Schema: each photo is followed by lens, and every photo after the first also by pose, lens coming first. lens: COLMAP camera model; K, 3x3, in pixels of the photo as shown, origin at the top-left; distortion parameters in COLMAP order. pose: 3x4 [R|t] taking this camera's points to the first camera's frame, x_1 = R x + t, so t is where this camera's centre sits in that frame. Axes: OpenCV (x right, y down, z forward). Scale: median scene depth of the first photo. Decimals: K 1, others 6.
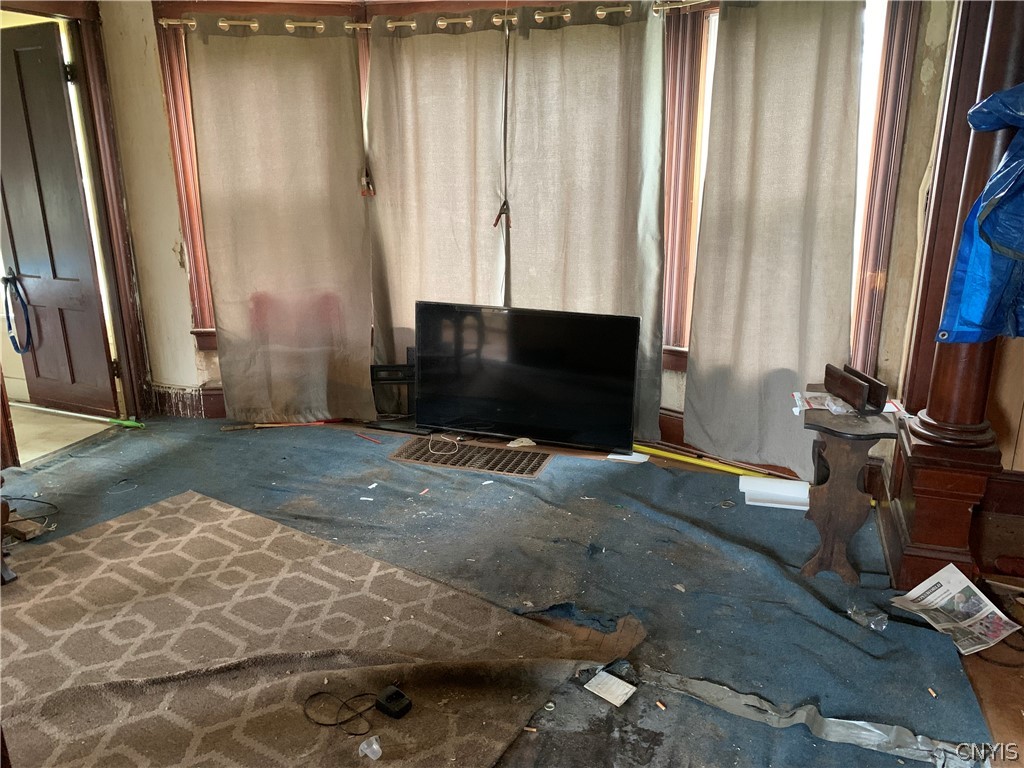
lens RADIAL K [[791.4, 0, 521.2], [0, 791.4, 382.3], [0, 0, 1]] dist [0.031199, -0.036594]
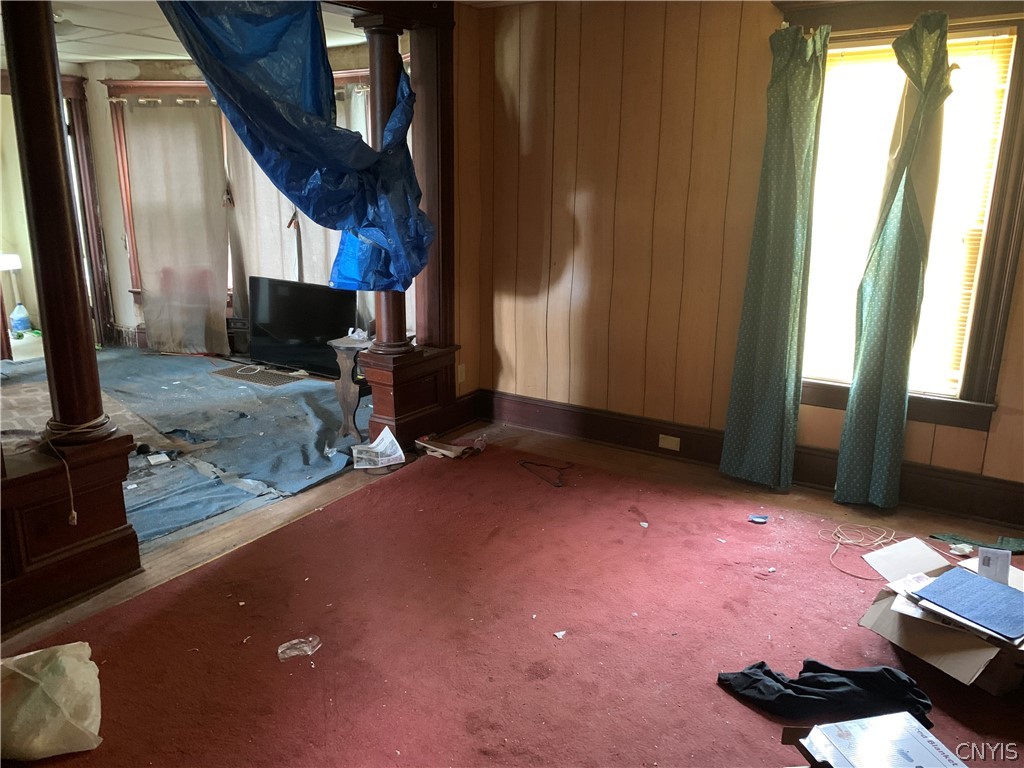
lens RADIAL K [[791.4, 0, 511.1], [0, 791.4, 380.3], [0, 0, 1]] dist [0.031199, -0.036594]
pose [[0.967391, 0.072714, -0.242627, 0.762919], [-0.080243, 0.996548, -0.021281, 0.092518], [0.240242, 0.040056, 0.969886, -0.364697]]
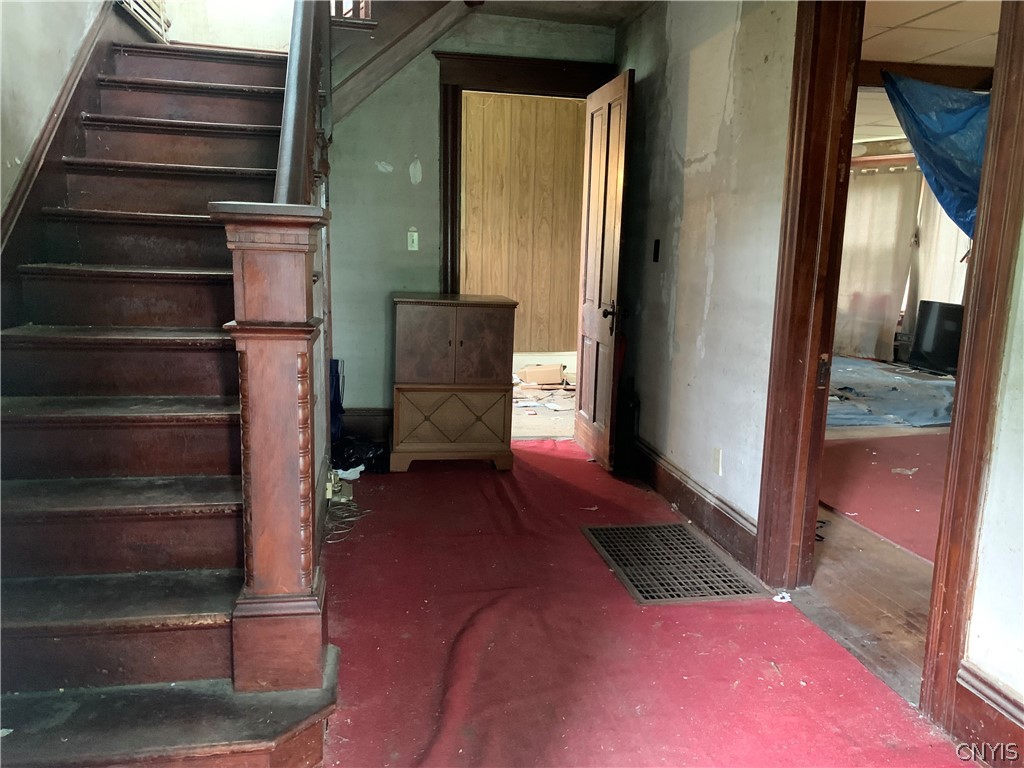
lens RADIAL K [[791.4, 0, 520.1], [0, 791.4, 389.0], [0, 0, 1]] dist [0.031199, -0.036594]
pose [[0.496956, 0.172271, -0.850504, 1.117526], [-0.264038, 0.963644, 0.040908, 0.298963], [0.826631, 0.204235, 0.524375, -0.826328]]
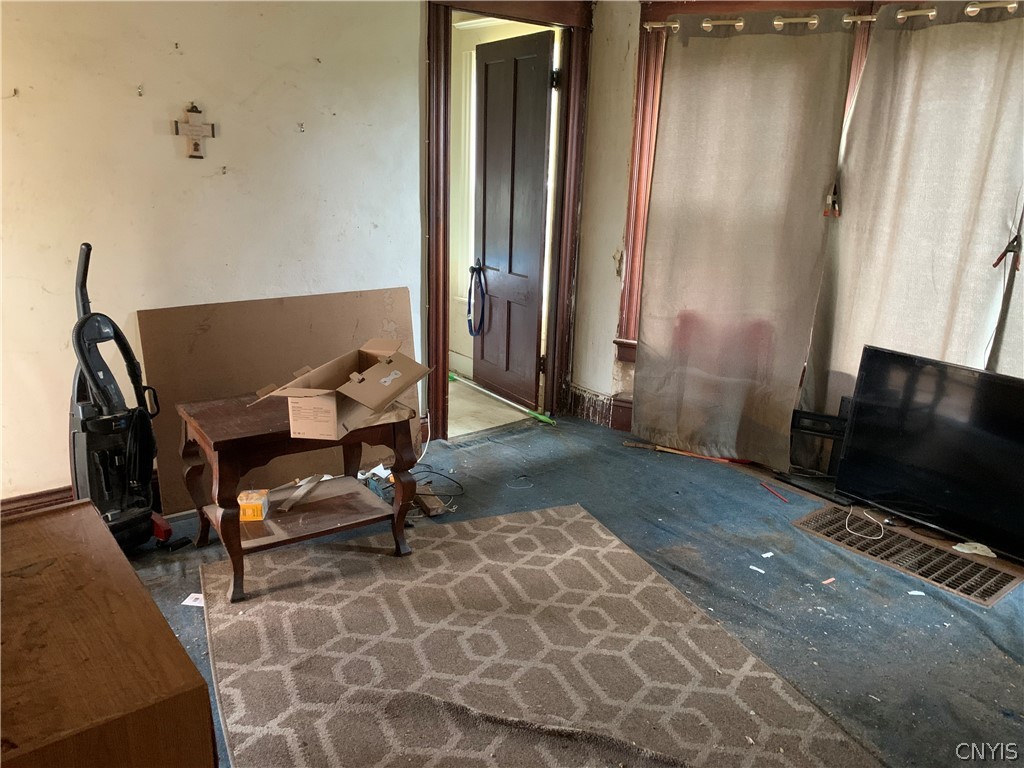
lens RADIAL K [[791.4, 0, 512.3], [0, 791.4, 388.5], [0, 0, 1]] dist [0.031199, -0.036594]
pose [[0.845734, 0.182111, -0.501567, -0.019416], [-0.184659, 0.981768, 0.045096, -0.028118], [0.500635, 0.054480, 0.863942, 0.095522]]
